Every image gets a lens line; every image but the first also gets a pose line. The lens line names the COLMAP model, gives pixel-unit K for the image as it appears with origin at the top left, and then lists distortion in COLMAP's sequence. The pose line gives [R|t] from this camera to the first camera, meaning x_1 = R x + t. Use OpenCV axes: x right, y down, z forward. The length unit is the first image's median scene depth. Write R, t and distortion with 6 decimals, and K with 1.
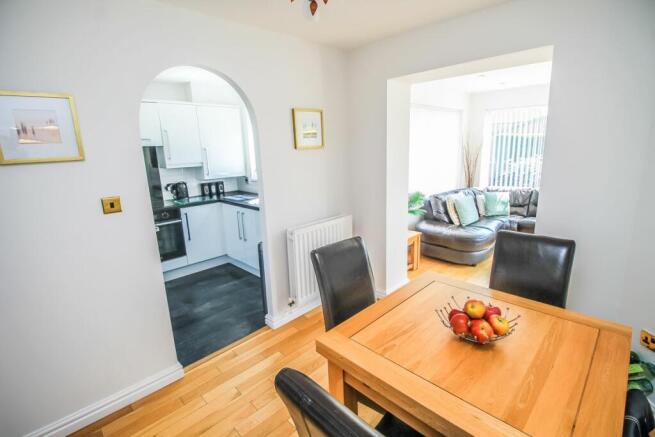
lens RADIAL K [[312.5, 0, 330.2], [0, 312.5, 214.6], [0, 0, 1]] dist [-0.004239, -0.000158]
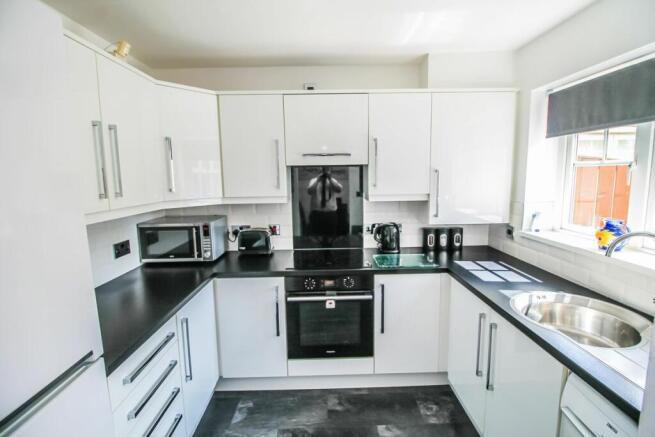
lens RADIAL K [[312.5, 0, 332.3], [0, 312.5, 216.6], [0, 0, 1]] dist [-0.004239, -0.000158]
pose [[0.730396, 0.119452, -0.672498, -0.154338], [-0.156336, 0.987688, 0.005642, -0.102635], [0.664892, 0.101015, 0.740077, 0.471142]]
